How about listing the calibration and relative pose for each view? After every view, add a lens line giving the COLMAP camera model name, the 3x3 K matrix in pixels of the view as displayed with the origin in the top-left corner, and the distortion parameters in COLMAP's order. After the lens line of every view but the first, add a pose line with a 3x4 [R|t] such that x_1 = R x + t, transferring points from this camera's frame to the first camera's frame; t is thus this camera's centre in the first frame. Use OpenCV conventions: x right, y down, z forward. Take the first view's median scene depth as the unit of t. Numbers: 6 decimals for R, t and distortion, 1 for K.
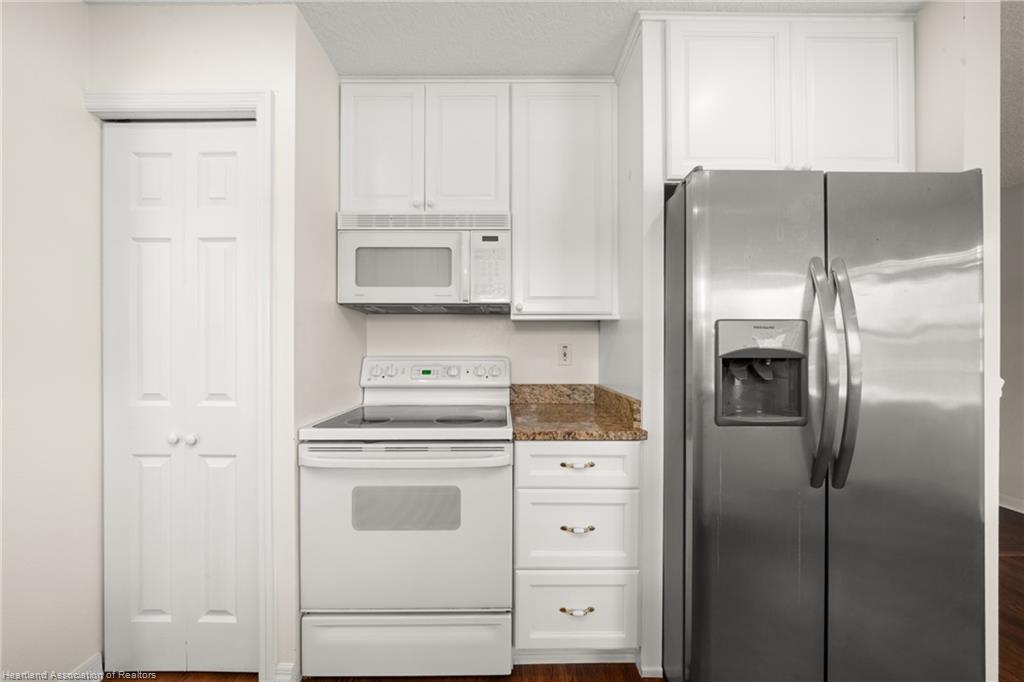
lens RADIAL K [[359.3, 0, 511.4], [0, 359.3, 350.8], [0, 0, 1]] dist [-0.001137, -0.000131]
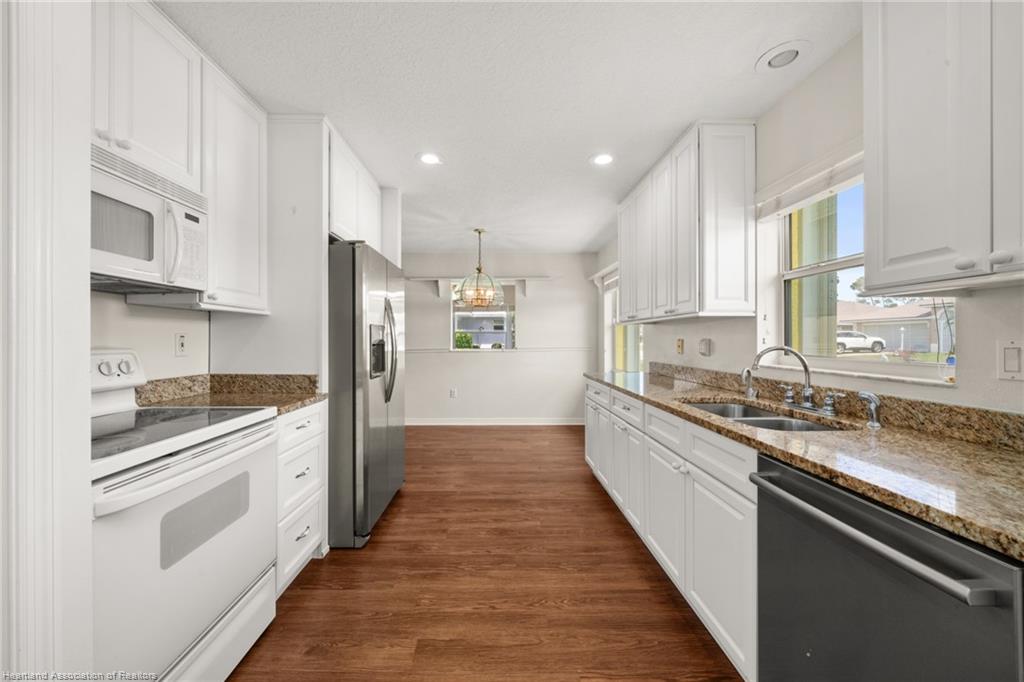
lens RADIAL K [[384.1, 0, 512.0], [0, 384.1, 341.0], [0, 0, 1]] dist [0.001009, 0.000048]
pose [[-0.029520, -0.005329, 0.999550, -1.043496], [0.001418, 0.999985, 0.005373, -0.003907], [-0.999563, 0.001576, -0.029512, 0.214625]]
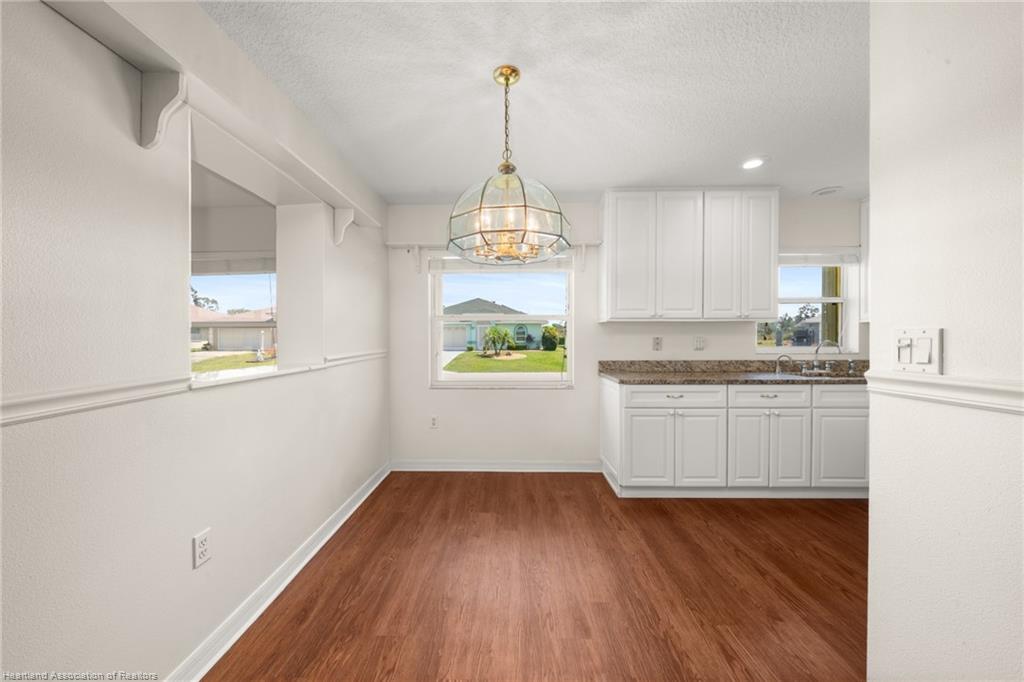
lens RADIAL K [[367.5, 0, 503.9], [0, 367.5, 346.1], [0, 0, 1]] dist [0.000511, -0.000058]
pose [[-0.999764, 0.003372, 0.021468, 1.733703], [0.003800, 0.999794, 0.019918, 0.000857], [-0.021396, 0.019994, -0.999571, 1.467529]]
